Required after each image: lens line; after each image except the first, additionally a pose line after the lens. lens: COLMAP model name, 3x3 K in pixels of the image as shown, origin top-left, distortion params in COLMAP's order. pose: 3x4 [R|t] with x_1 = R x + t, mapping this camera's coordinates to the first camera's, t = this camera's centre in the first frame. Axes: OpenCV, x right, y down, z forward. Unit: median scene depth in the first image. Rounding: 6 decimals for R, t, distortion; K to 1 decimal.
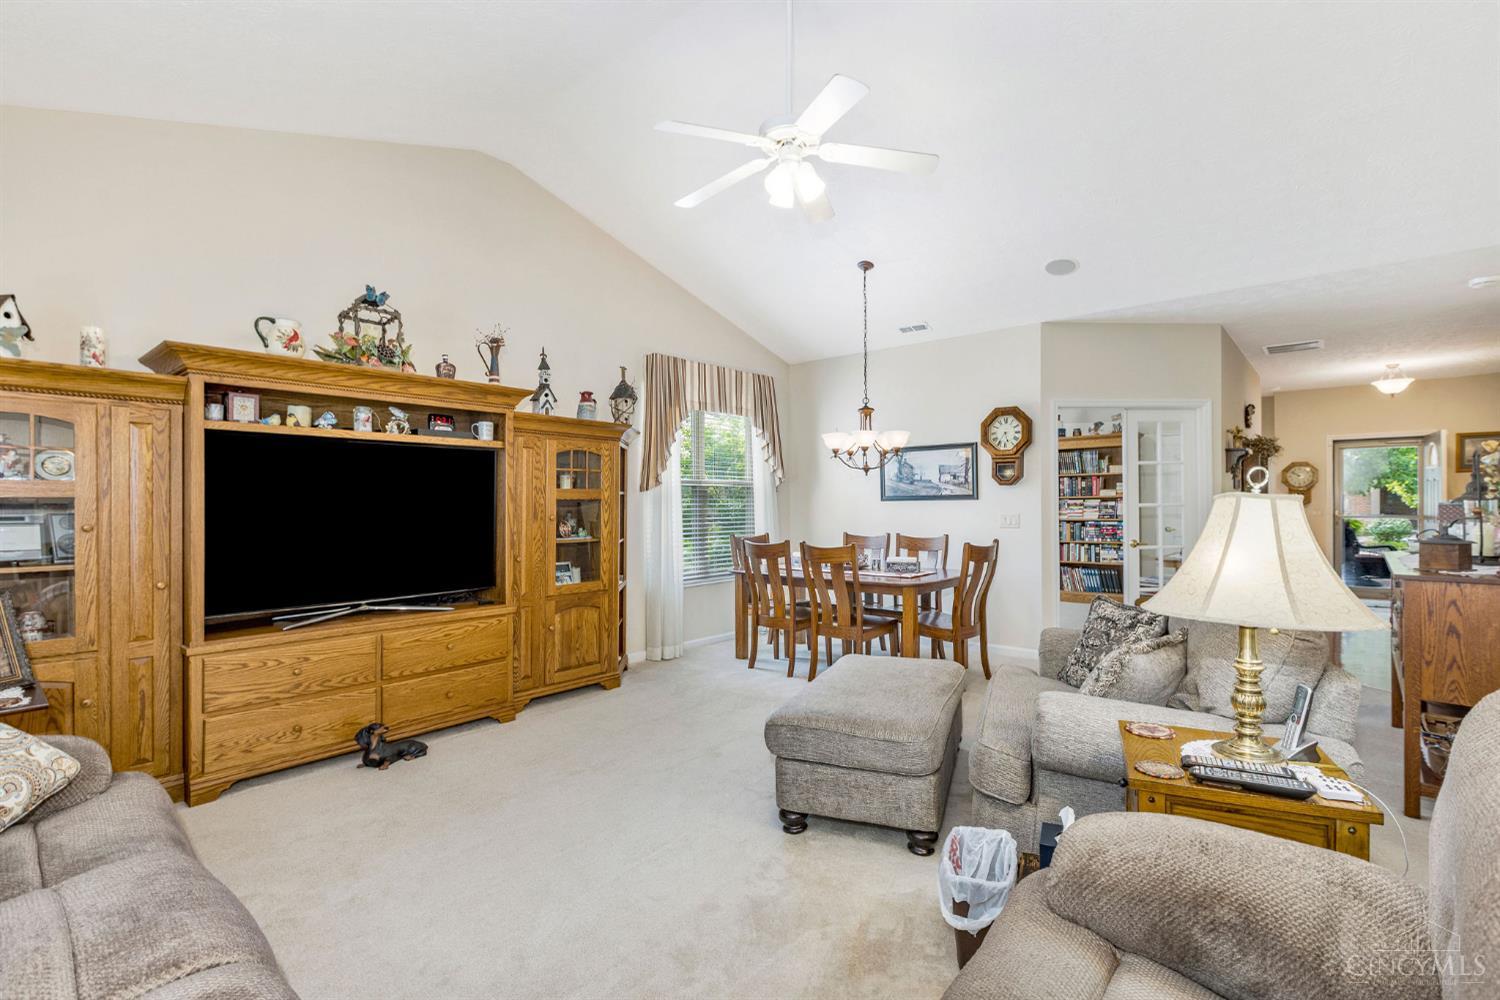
lens RADIAL K [[672.0, 0, 767.6], [0, 672.0, 496.4], [0, 0, 1]] dist [-0.002219, -0.001263]
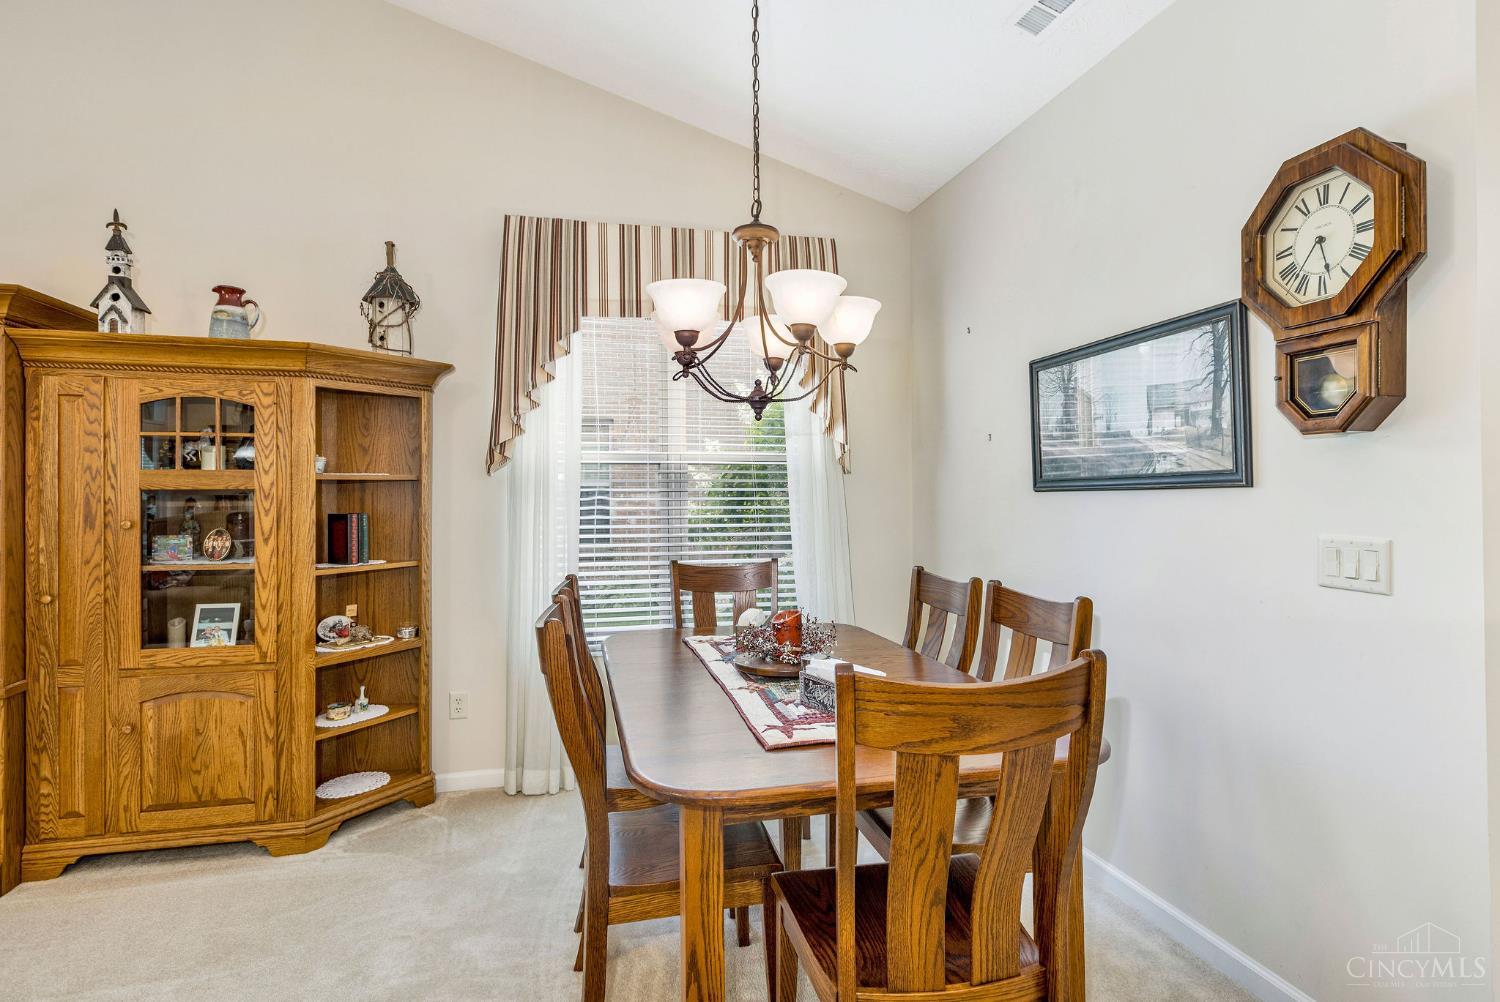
lens RADIAL K [[782.2, 0, 760.9], [0, 782.2, 486.7], [0, 0, 1]] dist [0.000523, -0.000312]
pose [[0.812998, -0.004650, -0.582248, 0.409914], [0.005992, 0.999982, 0.000380, 0.004164], [0.582236, -0.003797, 0.813011, 0.705281]]
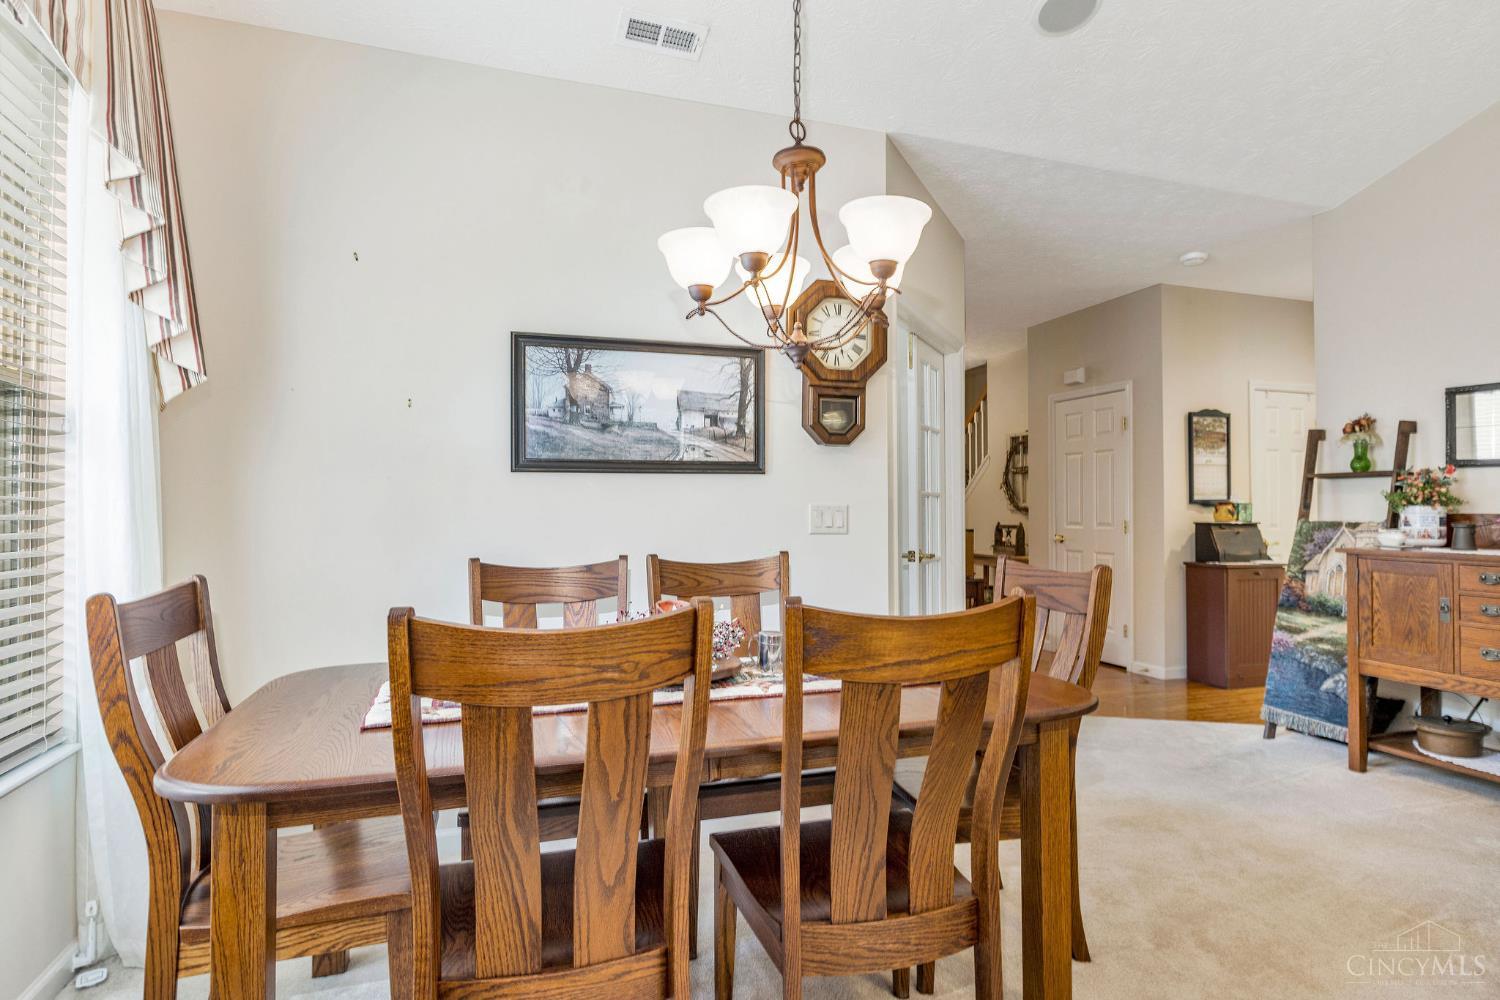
lens RADIAL K [[782.2, 0, 721.3], [0, 782.2, 504.2], [0, 0, 1]] dist [0.000523, -0.000312]
pose [[0.540972, 0.016131, 0.840886, -0.182010], [-0.014433, 0.999847, -0.009895, 0.037929], [-0.840916, -0.006783, 0.541122, 0.888793]]
